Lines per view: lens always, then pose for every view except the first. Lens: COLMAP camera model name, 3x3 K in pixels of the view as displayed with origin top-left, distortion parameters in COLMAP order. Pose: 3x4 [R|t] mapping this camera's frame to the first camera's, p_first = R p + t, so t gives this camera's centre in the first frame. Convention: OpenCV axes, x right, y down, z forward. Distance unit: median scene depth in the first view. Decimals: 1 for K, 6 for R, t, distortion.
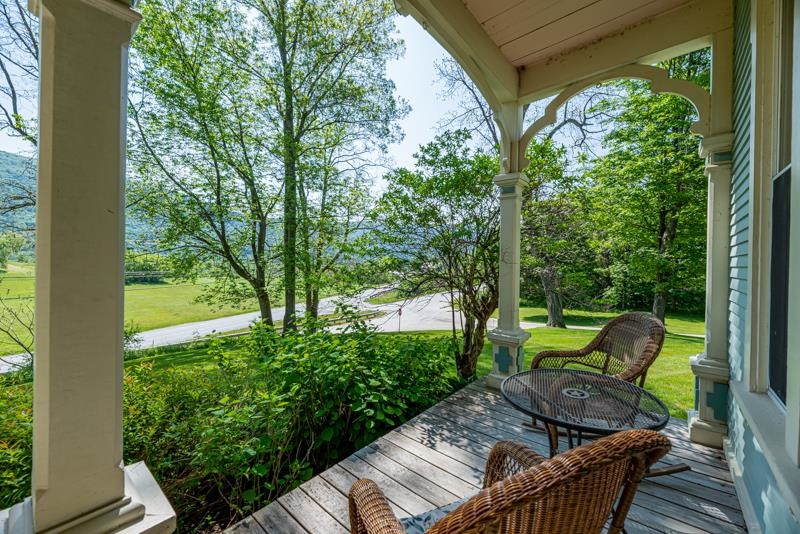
lens RADIAL K [[317.8, 0, 398.5], [0, 317.8, 265.9], [0, 0, 1]] dist [0.000131, 0.000162]
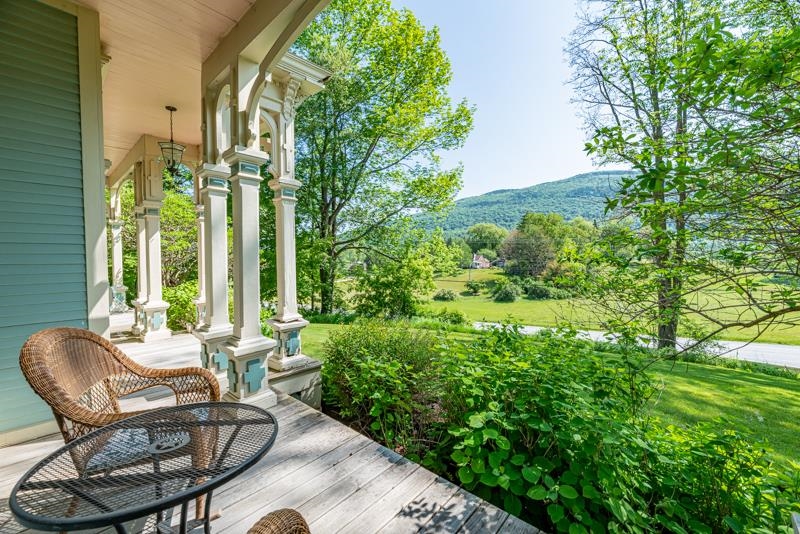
lens RADIAL K [[317.8, 0, 399.3], [0, 317.8, 265.7], [0, 0, 1]] dist [0.000131, 0.000162]
pose [[-0.019655, 0.012988, -0.999722, 0.791476], [-0.005200, 0.999901, 0.013092, -0.010594], [0.999793, 0.005456, -0.019585, 0.951391]]
